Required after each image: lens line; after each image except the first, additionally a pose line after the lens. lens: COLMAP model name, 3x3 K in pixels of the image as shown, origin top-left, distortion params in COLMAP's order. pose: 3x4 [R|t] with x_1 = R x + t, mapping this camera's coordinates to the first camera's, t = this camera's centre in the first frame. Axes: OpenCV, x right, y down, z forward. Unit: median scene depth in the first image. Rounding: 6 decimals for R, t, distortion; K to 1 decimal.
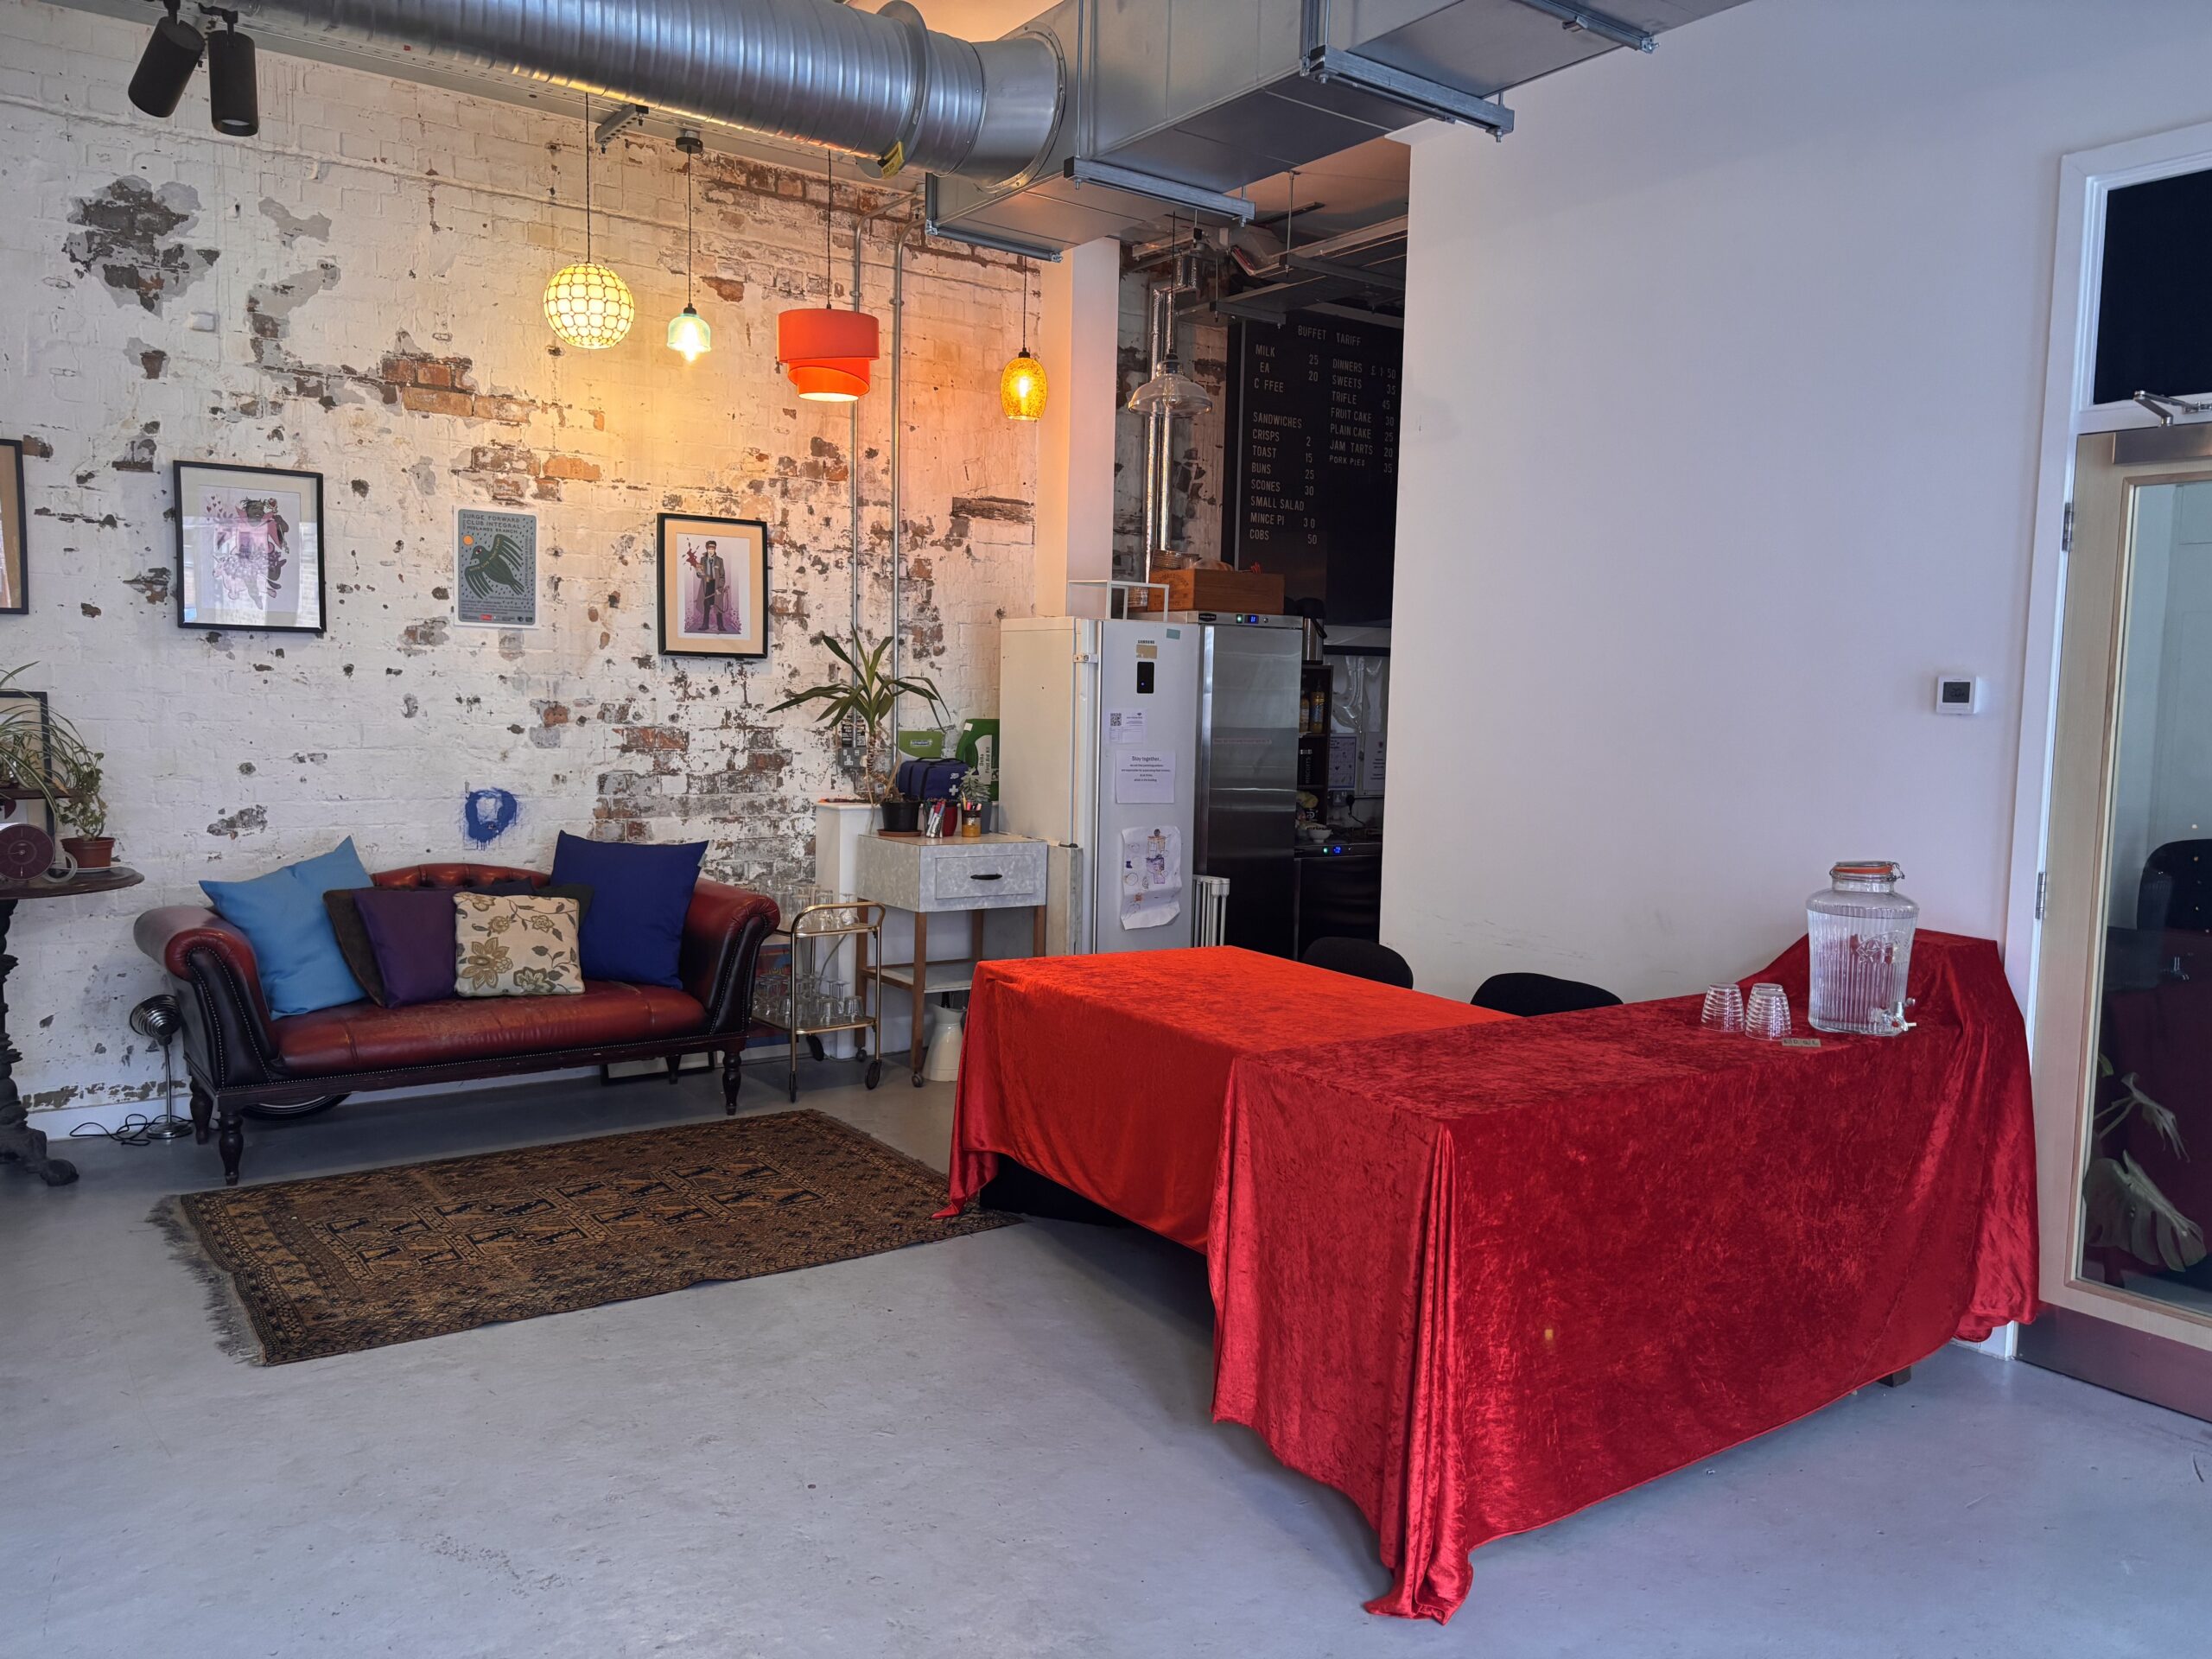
lens RADIAL K [[1658.7, 0, 1103.0], [0, 1658.7, 842.3], [0, 0, 1]] dist [0.038323, -0.031442]
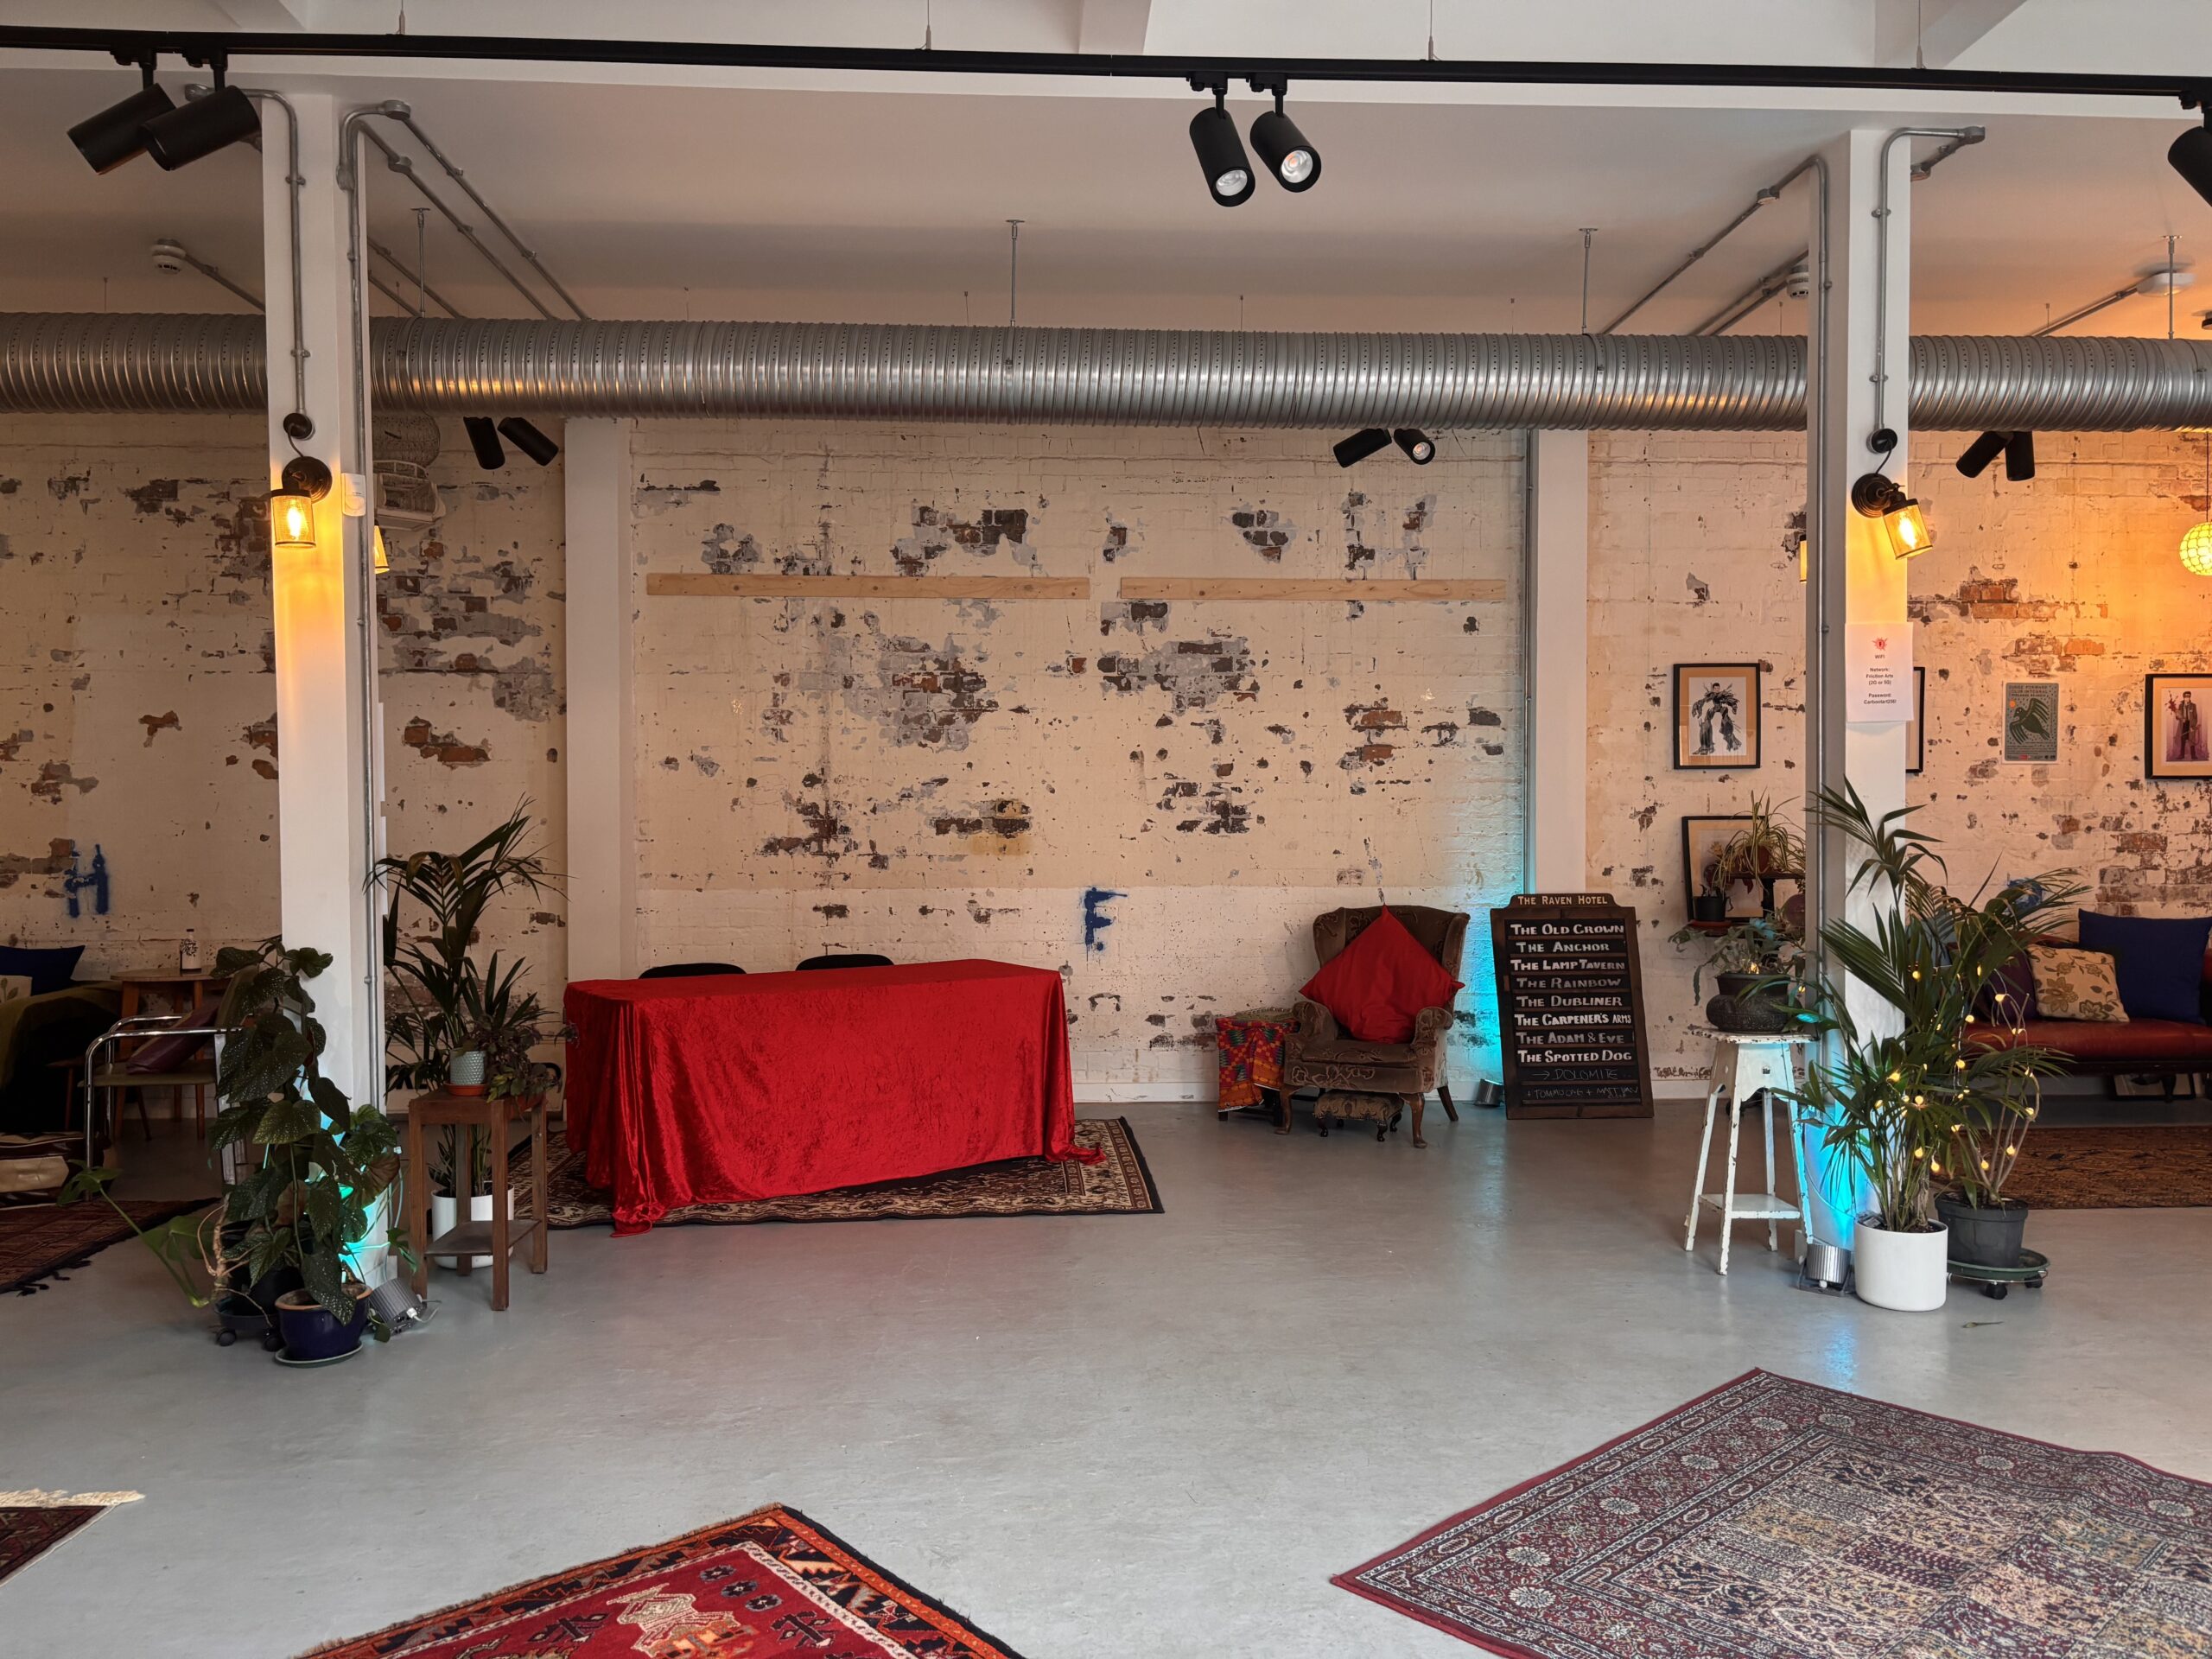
lens RADIAL K [[1658.7, 0, 1143.9], [0, 1658.7, 839.1], [0, 0, 1]] dist [0.038323, -0.031442]
pose [[0.851048, -0.014396, -0.524891, -0.267536], [-0.026768, 0.997135, -0.070750, 0.056008], [0.524406, 0.074262, 0.848224, -0.603340]]
